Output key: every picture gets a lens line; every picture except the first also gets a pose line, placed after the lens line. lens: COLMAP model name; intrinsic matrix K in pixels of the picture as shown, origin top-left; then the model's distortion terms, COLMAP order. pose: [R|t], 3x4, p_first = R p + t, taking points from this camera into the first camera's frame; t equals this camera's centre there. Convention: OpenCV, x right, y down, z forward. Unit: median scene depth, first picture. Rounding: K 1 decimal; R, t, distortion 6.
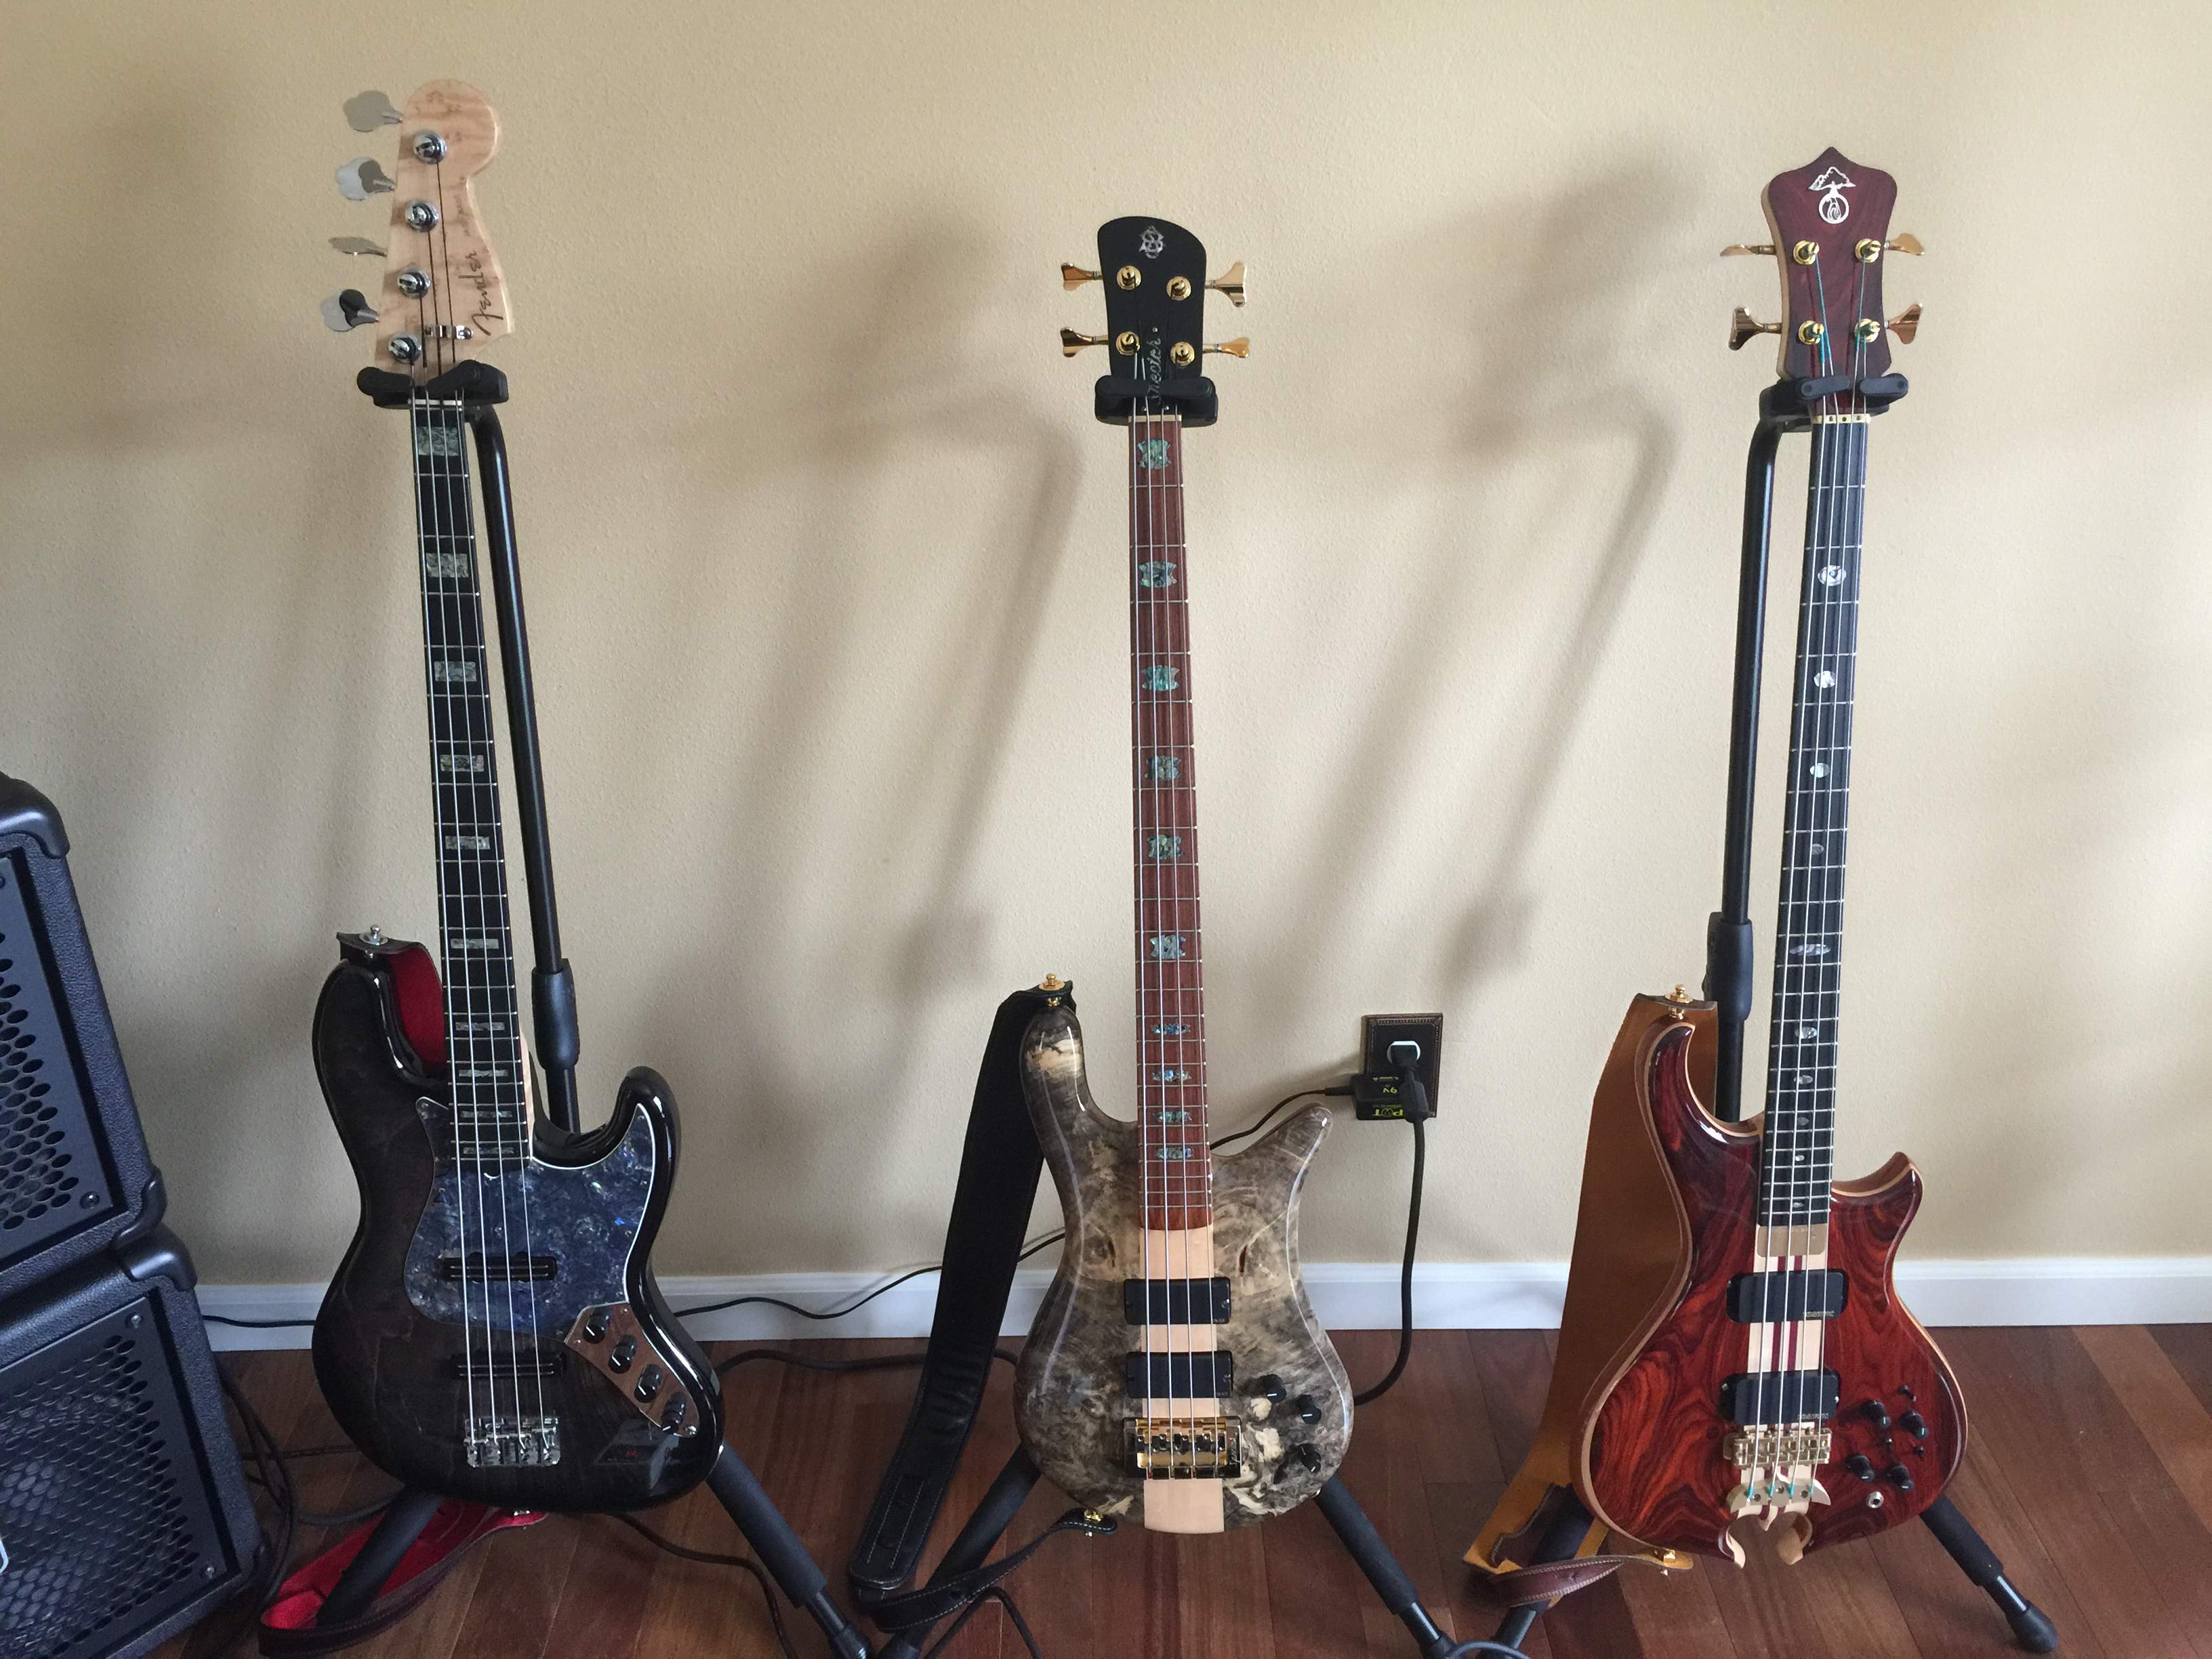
lens RADIAL K [[1901.6, 0, 1106.0], [0, 1901.6, 829.5], [0, 0, 1]] dist [0.086966, -0.136933]
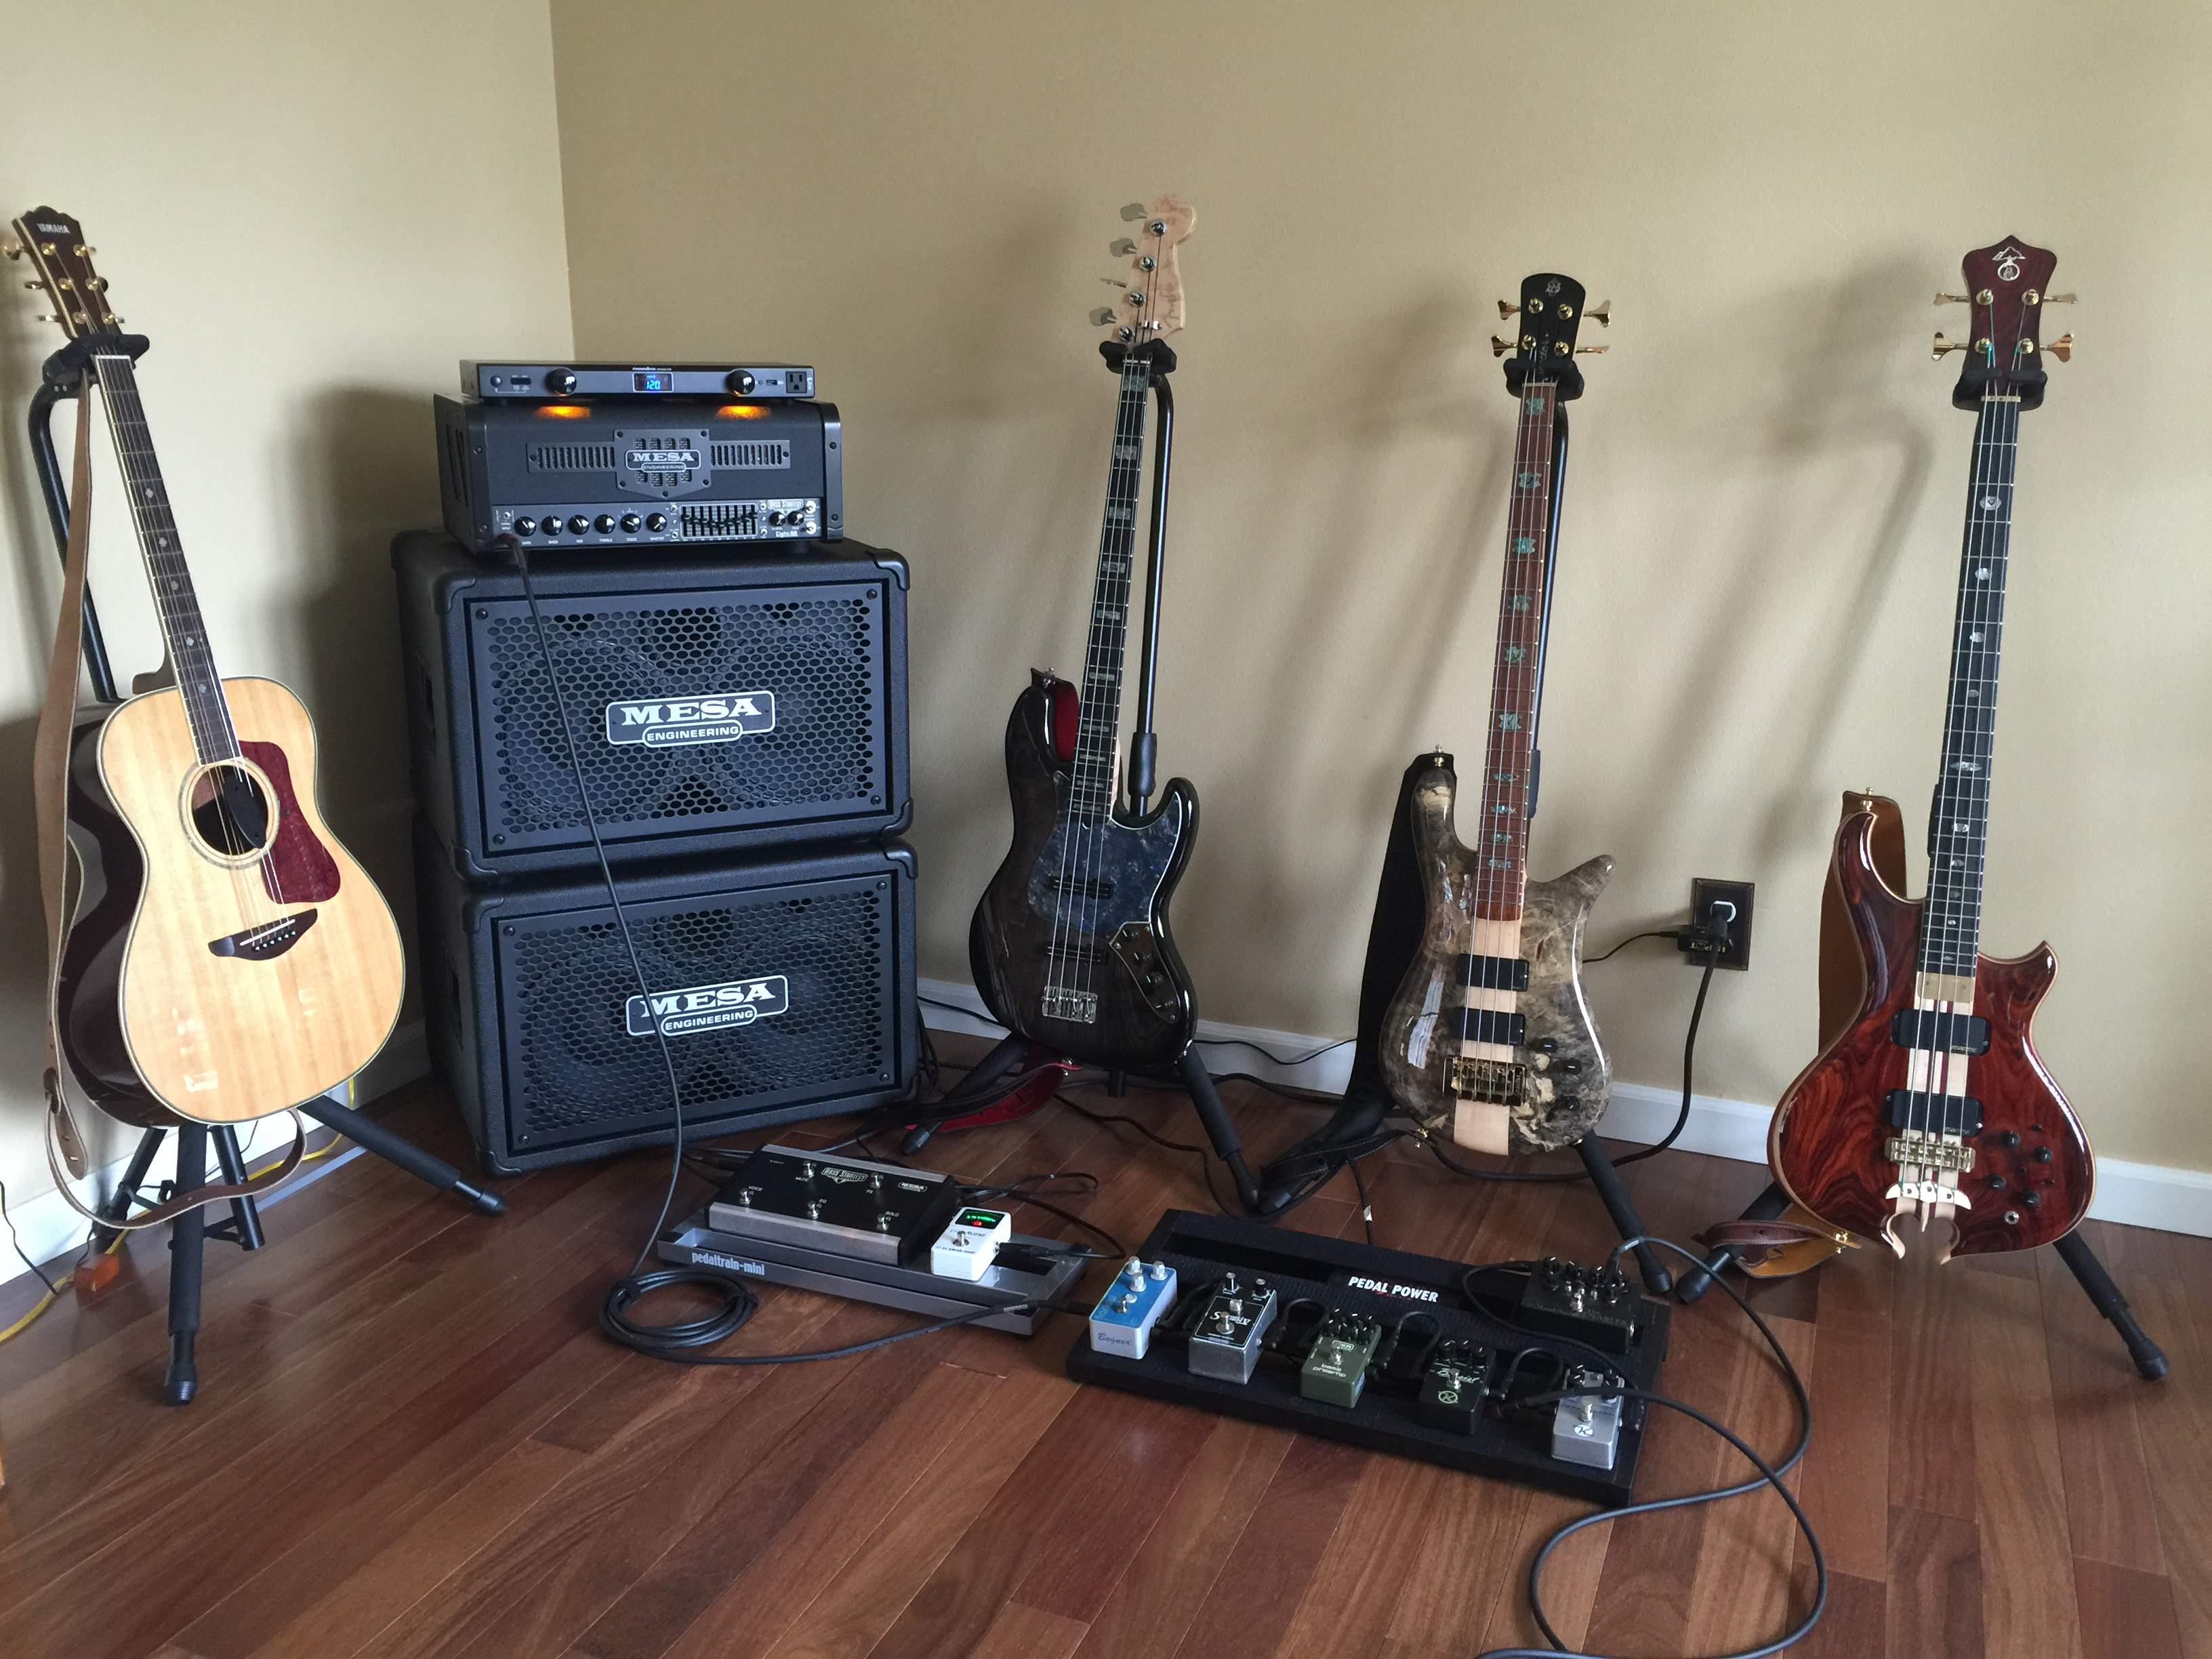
lens RADIAL K [[1892.3, 0, 1105.7], [0, 1892.3, 808.4], [0, 0, 1]] dist [0.087279, -0.094325]
pose [[0.922077, 0.112902, -0.370171, 0.296459], [-0.188244, 0.966567, -0.174104, 0.441724], [0.338139, 0.230220, 0.912503, -0.487124]]
